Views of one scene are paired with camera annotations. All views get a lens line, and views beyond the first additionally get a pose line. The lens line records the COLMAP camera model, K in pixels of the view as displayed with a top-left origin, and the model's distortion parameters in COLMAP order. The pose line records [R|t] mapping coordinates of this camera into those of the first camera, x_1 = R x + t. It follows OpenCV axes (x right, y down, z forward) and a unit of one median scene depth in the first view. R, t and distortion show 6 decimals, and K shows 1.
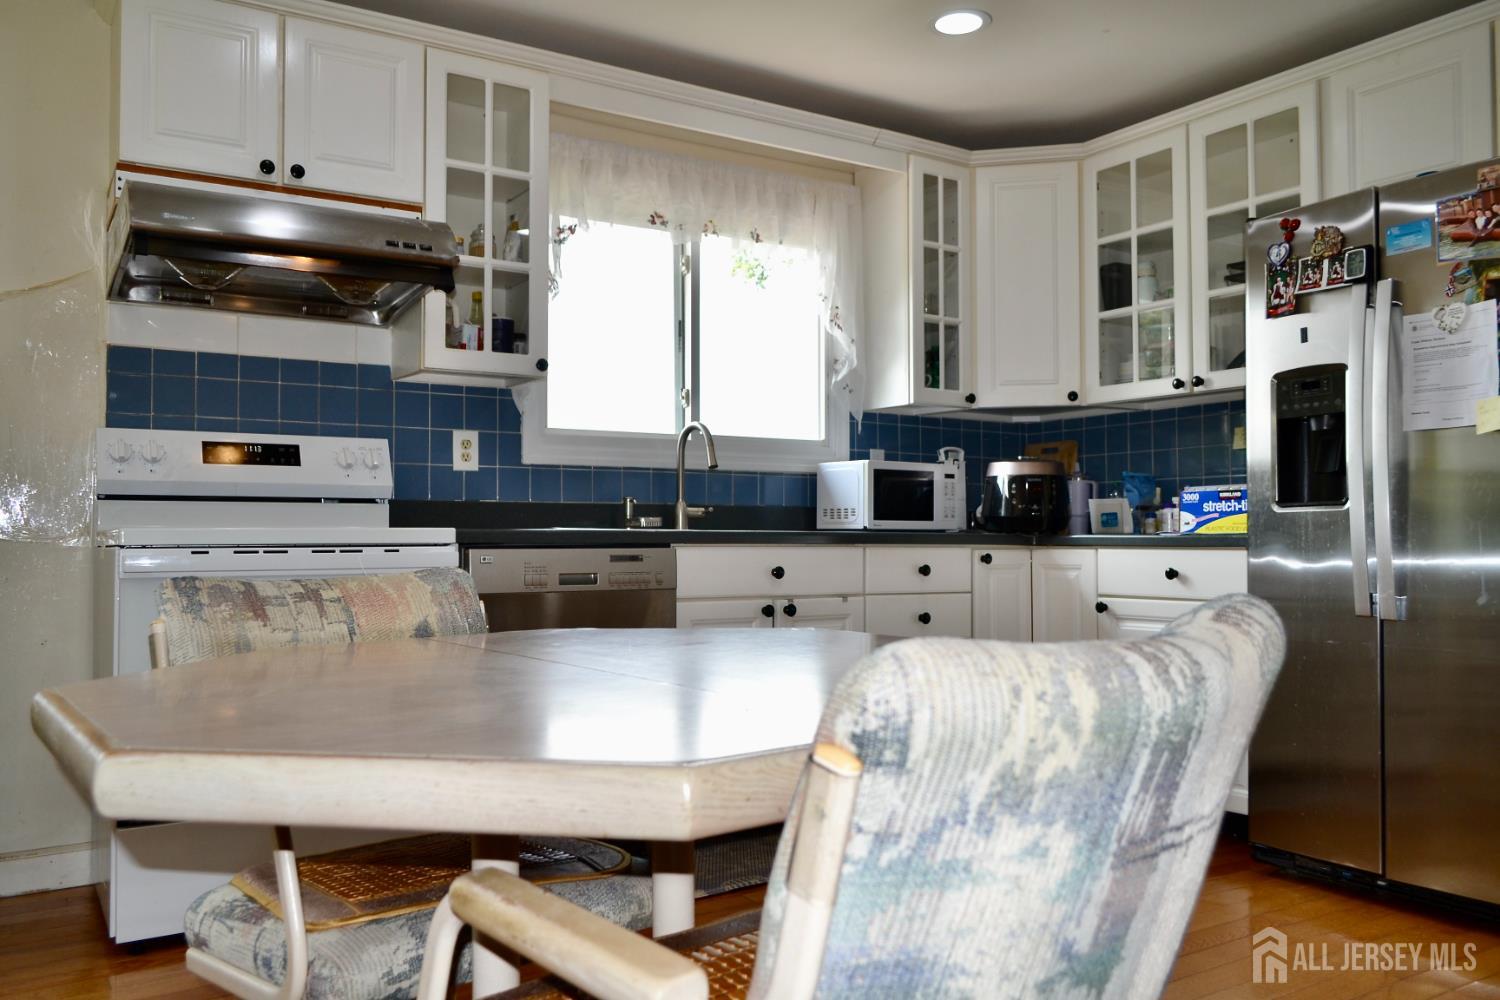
lens RADIAL K [[1180.7, 0, 744.1], [0, 1180.7, 500.8], [0, 0, 1]] dist [-0.018263, 0.001326]
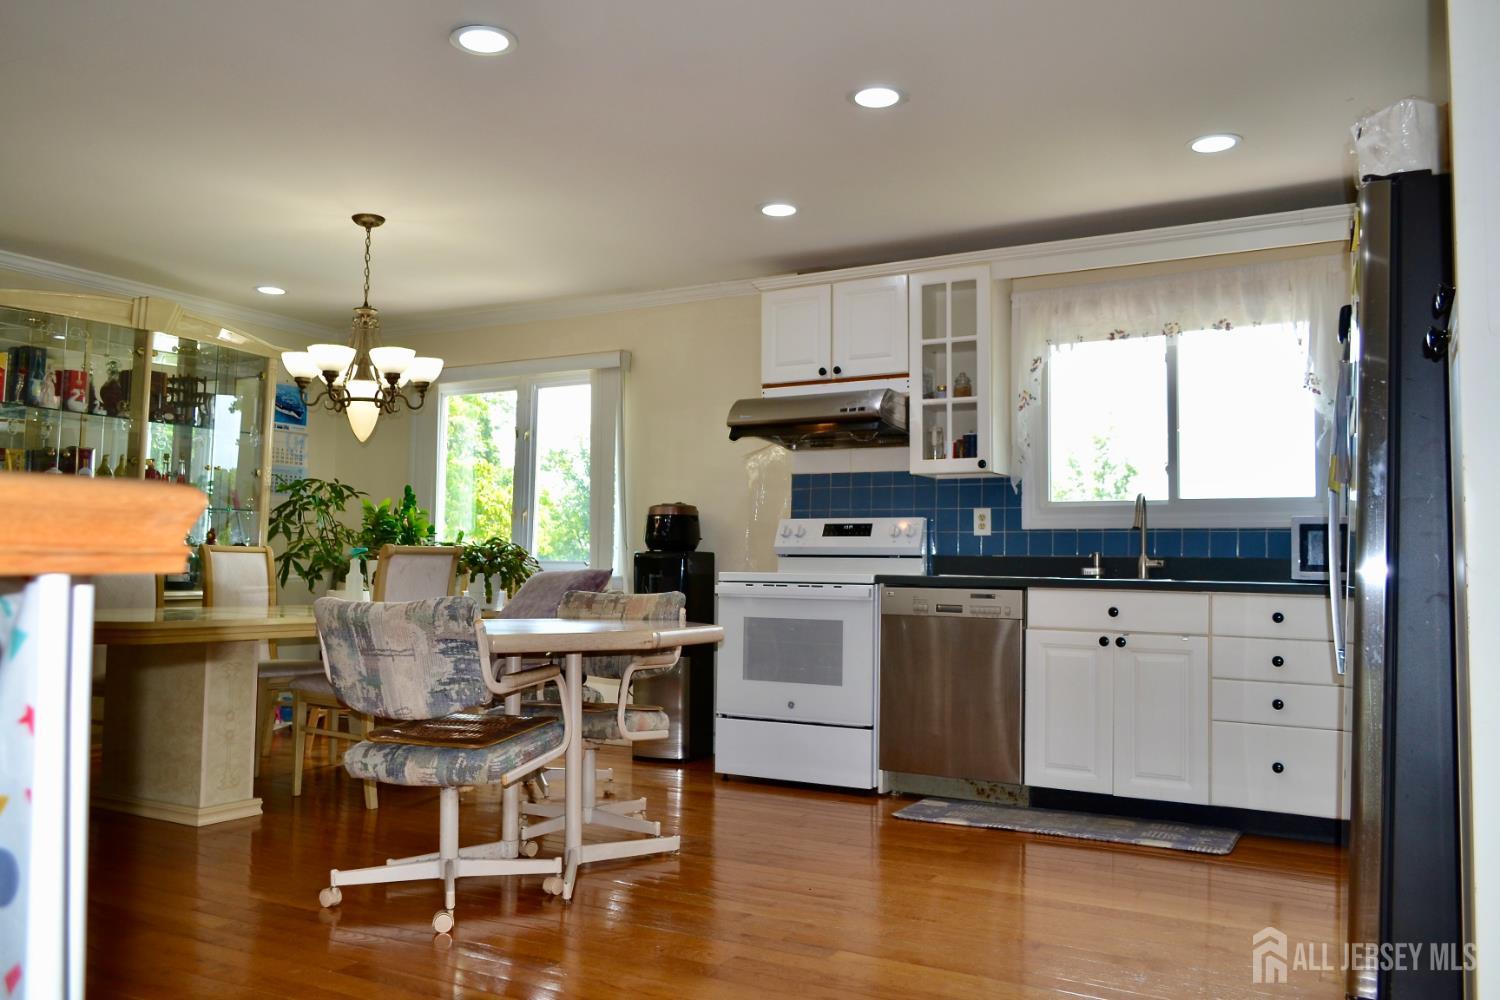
lens RADIAL K [[1180.7, 0, 744.1], [0, 1180.7, 500.8], [0, 0, 1]] dist [-0.018263, 0.001326]
pose [[0.455813, -0.043756, -0.889000, 0.984219], [0.011542, 0.998998, -0.043252, -0.008666], [0.890001, 0.009454, 0.455861, 0.063564]]
